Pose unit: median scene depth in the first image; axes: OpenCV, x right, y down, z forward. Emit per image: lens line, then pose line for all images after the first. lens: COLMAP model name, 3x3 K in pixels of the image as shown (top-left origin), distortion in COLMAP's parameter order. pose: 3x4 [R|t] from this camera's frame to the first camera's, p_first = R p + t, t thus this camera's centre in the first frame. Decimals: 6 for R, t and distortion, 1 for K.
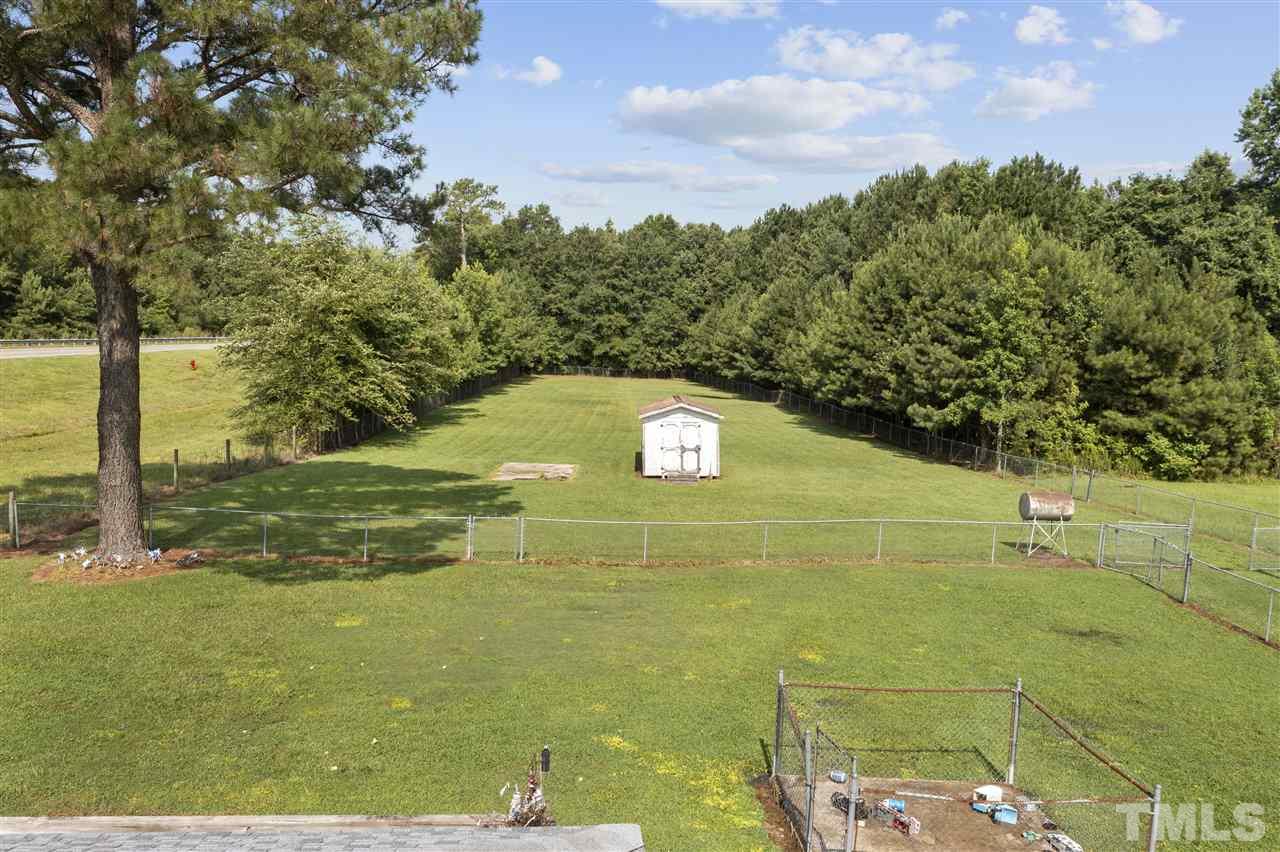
lens RADIAL K [[1028.3, 0, 640.6], [0, 1028.3, 409.9], [0, 0, 1]] dist [-0.009916, 0.004458]
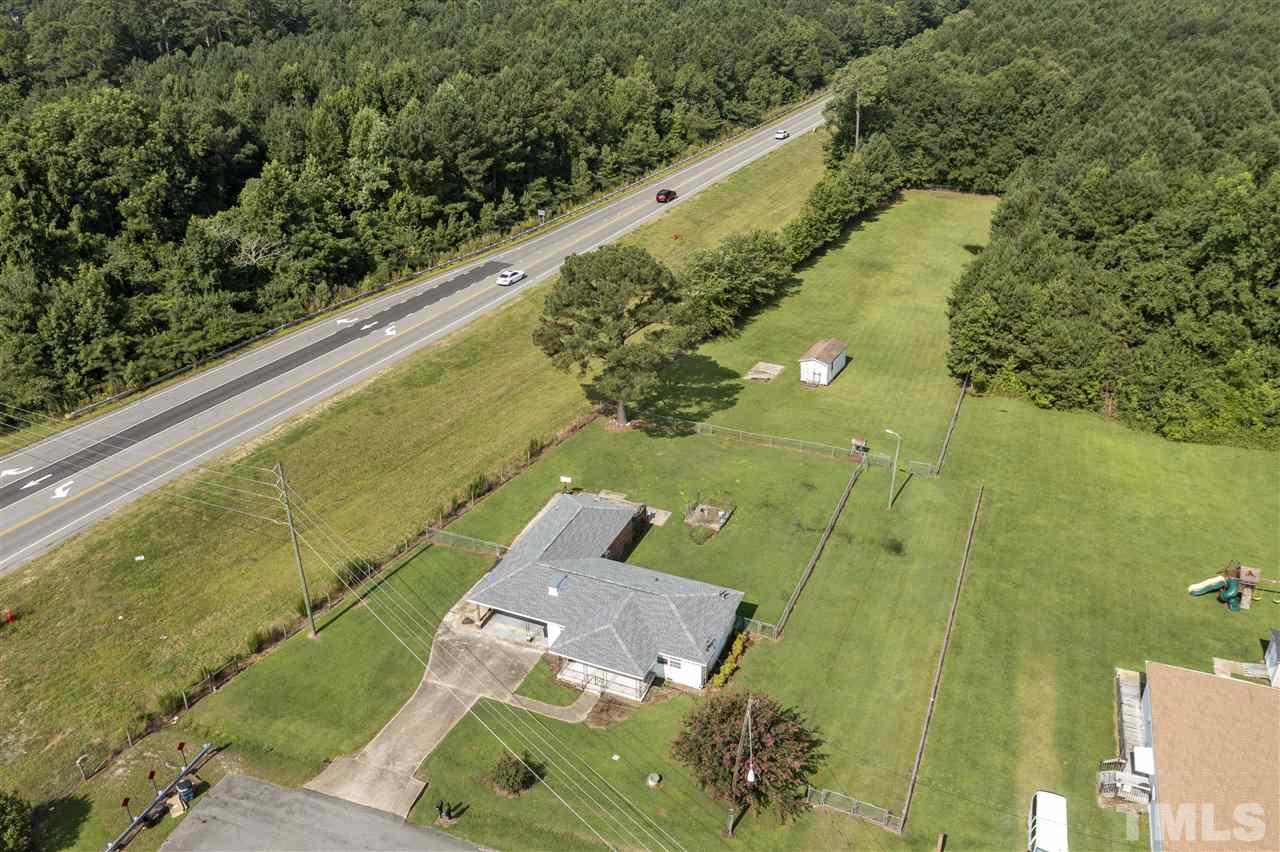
lens RADIAL K [[1024.6, 0, 639.3], [0, 1024.6, 418.5], [0, 0, 1]] dist [-0.003611, -0.015044]
pose [[0.870734, 0.181259, -0.457130, 0.293239], [0.006457, 0.925295, 0.379192, -0.287999], [0.491712, -0.333127, 0.804516, -0.469658]]
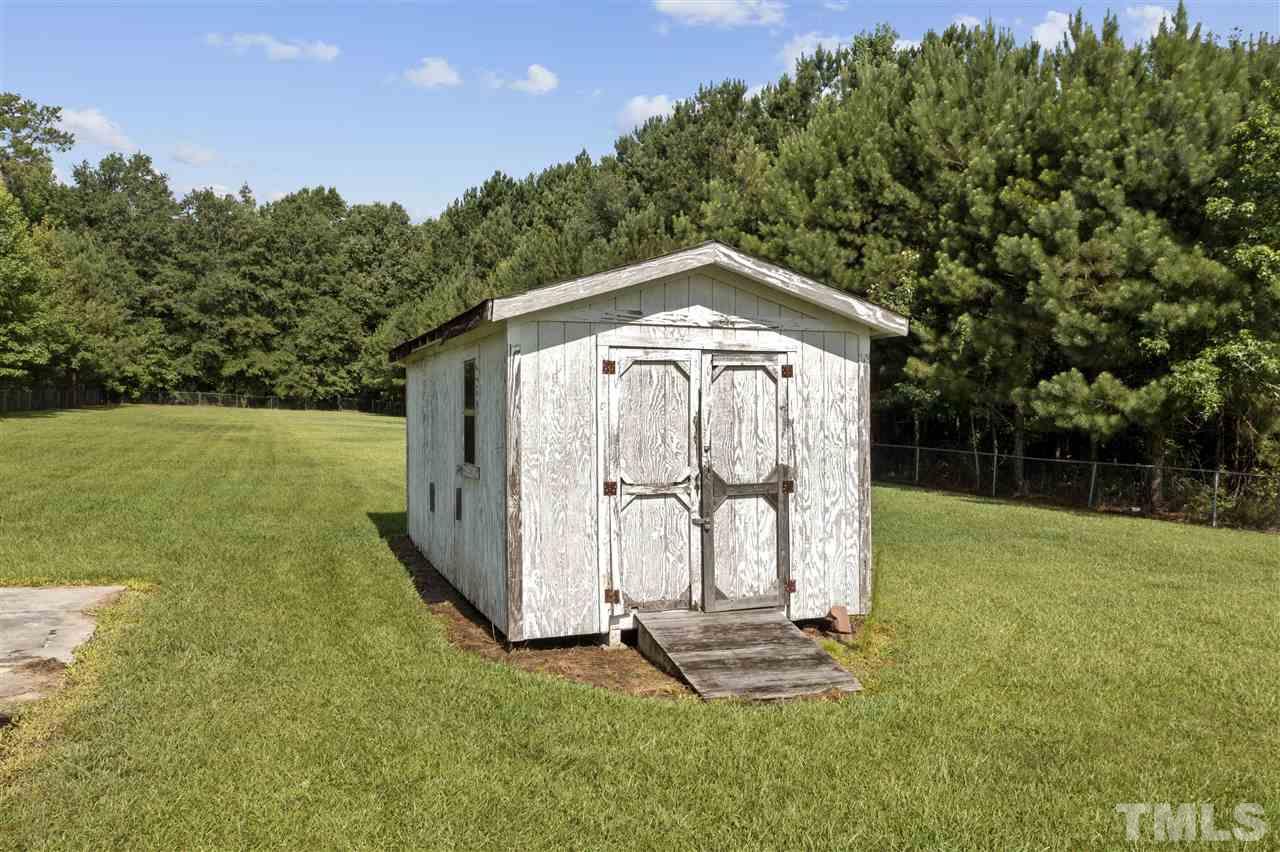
lens RADIAL K [[1024.6, 0, 639.3], [0, 1024.6, 418.5], [0, 0, 1]] dist [-0.003611, -0.015044]
pose [[0.942290, -0.006018, 0.334744, -0.011958], [0.021591, 0.998849, -0.042821, 0.010651], [-0.334101, 0.047577, 0.941336, 0.266180]]
